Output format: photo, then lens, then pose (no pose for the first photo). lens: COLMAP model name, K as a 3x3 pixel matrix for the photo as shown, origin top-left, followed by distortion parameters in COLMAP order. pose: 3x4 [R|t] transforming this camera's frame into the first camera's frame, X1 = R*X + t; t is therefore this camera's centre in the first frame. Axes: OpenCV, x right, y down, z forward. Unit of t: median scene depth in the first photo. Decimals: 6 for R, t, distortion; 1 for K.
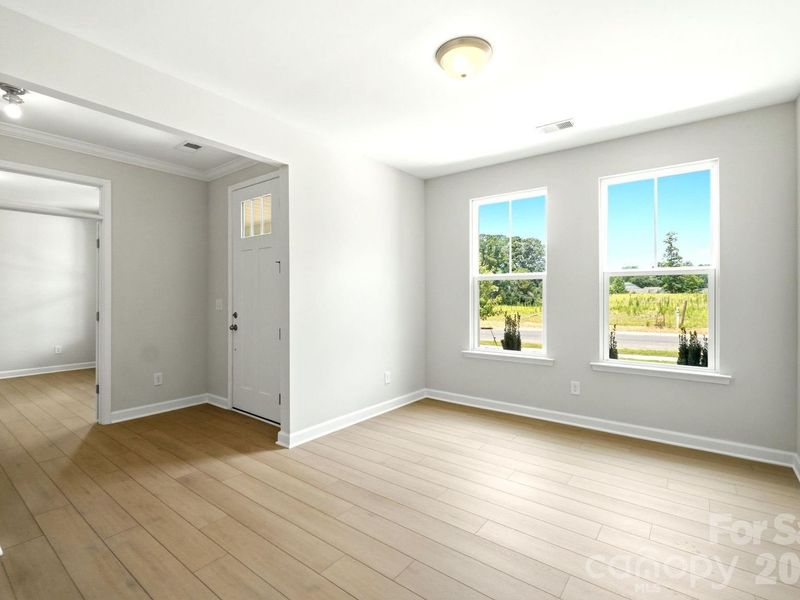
lens RADIAL K [[391.7, 0, 395.4], [0, 391.7, 298.5], [0, 0, 1]] dist [-0.015010, -0.000588]
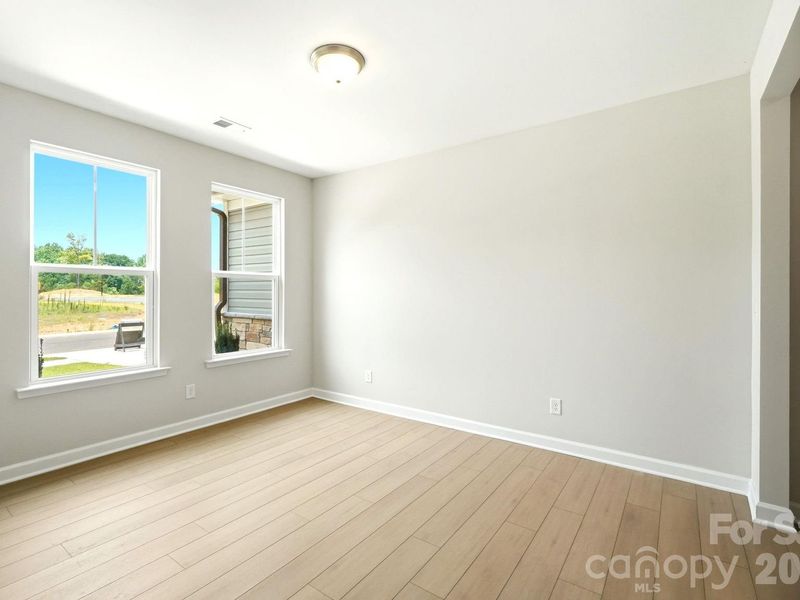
lens RADIAL K [[394.1, 0, 399.6], [0, 394.1, 290.6], [0, 0, 1]] dist [0.040913, -0.000049]
pose [[-0.039716, 0.003316, 0.999206, -0.556882], [0.002934, 0.999991, -0.003202, -0.012863], [-0.999207, 0.002805, -0.039725, 0.543840]]
